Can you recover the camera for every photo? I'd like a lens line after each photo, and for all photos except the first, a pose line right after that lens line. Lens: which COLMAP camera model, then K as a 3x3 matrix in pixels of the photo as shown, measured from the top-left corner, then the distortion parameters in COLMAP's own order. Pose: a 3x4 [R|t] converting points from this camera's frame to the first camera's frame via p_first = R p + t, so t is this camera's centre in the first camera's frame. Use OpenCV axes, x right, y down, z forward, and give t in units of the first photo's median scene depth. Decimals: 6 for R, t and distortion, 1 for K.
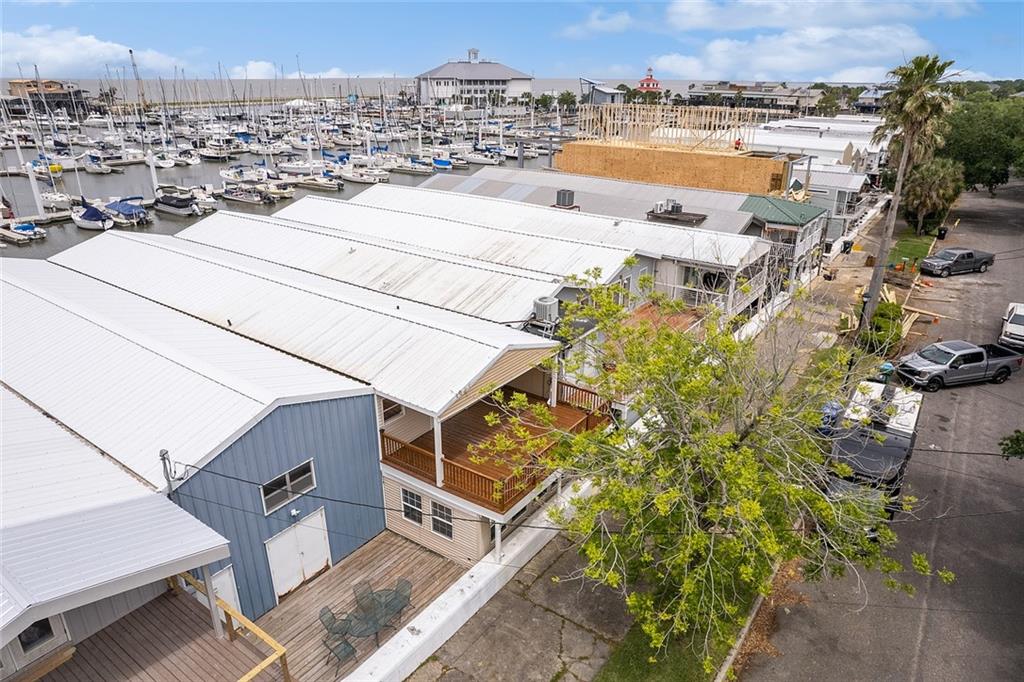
lens RADIAL K [[677.0, 0, 516.1], [0, 677.0, 343.1], [0, 0, 1]] dist [-0.080802, 0.077228]
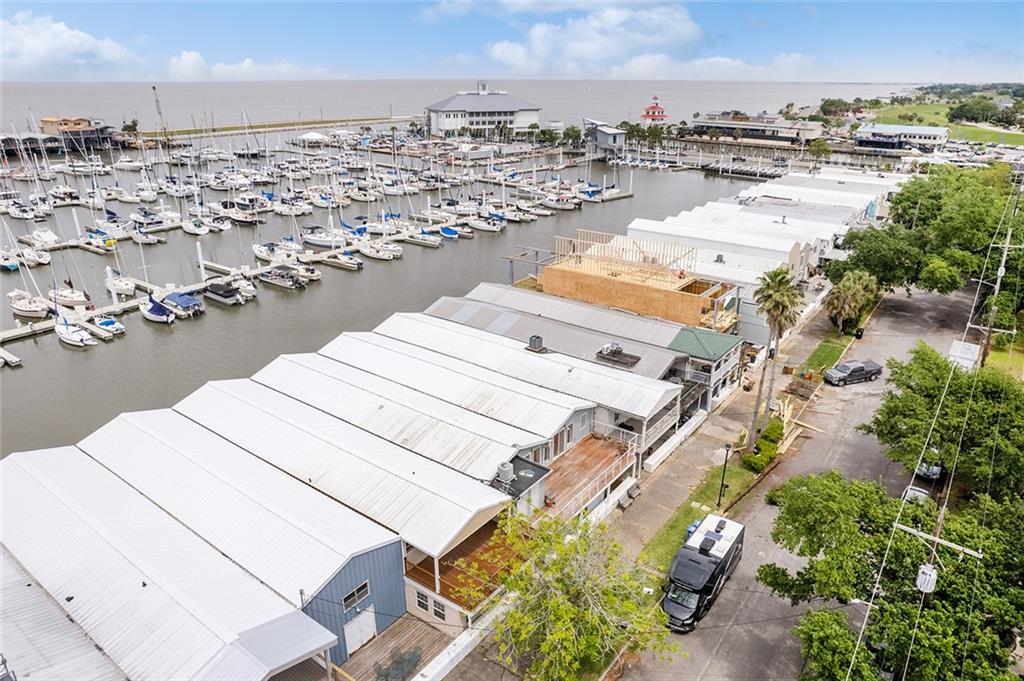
lens RADIAL K [[678.6, 0, 513.7], [0, 678.6, 354.9], [0, 0, 1]] dist [-0.055489, 0.023236]
pose [[0.999832, 0.003065, -0.018087, 0.032470], [-0.003117, 0.999991, -0.002796, -0.113571], [0.018078, 0.002852, 0.999833, -0.215299]]
